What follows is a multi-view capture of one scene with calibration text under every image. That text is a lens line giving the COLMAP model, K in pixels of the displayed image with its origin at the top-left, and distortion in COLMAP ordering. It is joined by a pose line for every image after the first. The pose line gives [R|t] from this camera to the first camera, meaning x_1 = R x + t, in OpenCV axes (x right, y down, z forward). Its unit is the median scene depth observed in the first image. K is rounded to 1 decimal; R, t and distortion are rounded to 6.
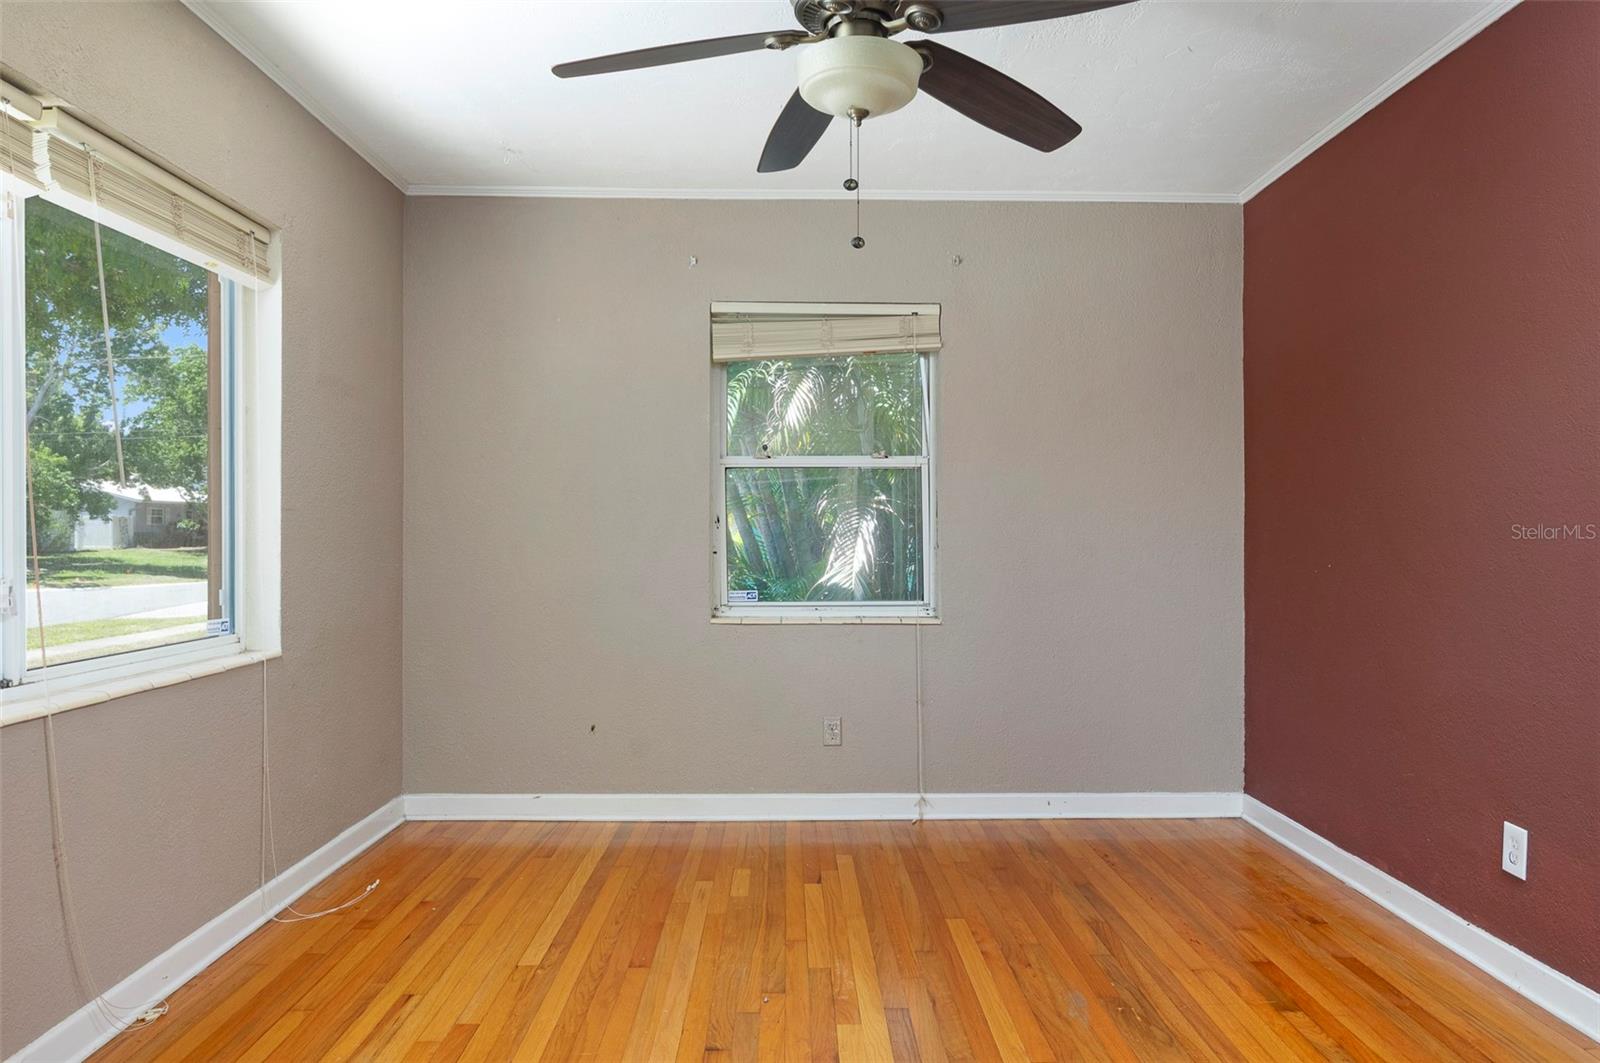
lens RADIAL K [[1046.4, 0, 800.0], [0, 1046.4, 531.5], [0, 0, 1]] dist [0.003219, -0.002163]
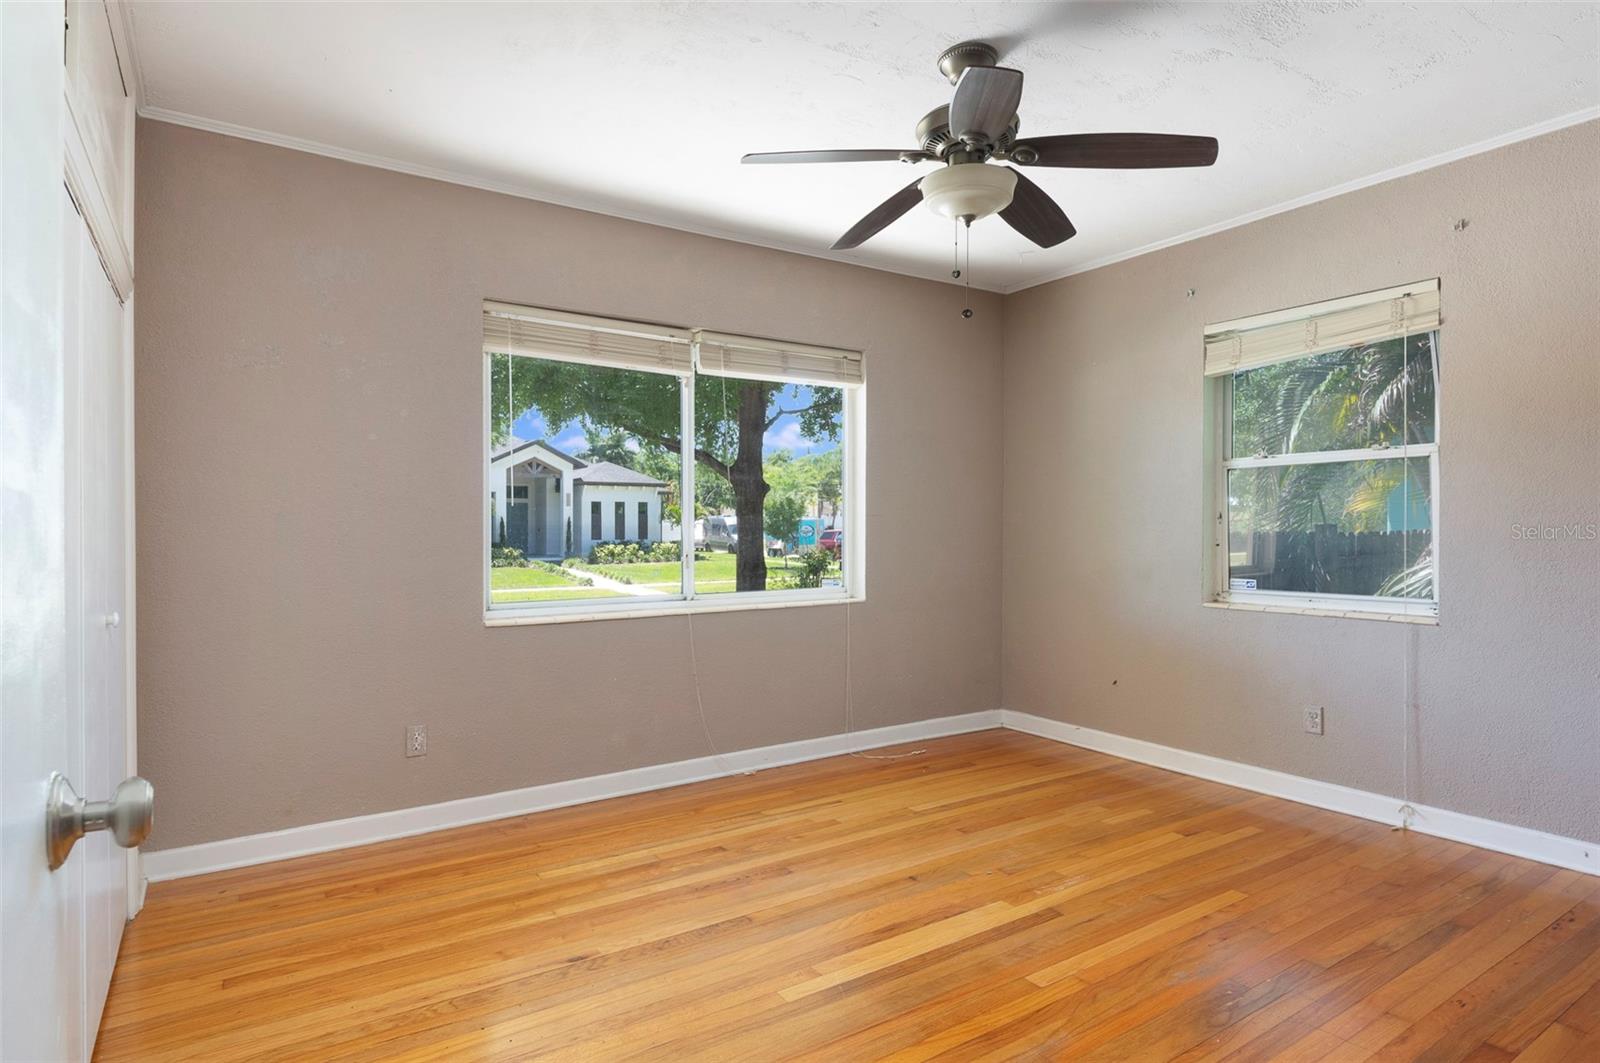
lens RADIAL K [[866.1, 0, 800.0], [0, 866.1, 531.5], [0, 0, 1]] dist [-0.002168, -0.000566]
pose [[0.539837, -0.000686, -0.841769, 0.582211], [0.006806, 0.999971, 0.003550, -0.000998], [0.841742, -0.007645, 0.539826, 0.140931]]
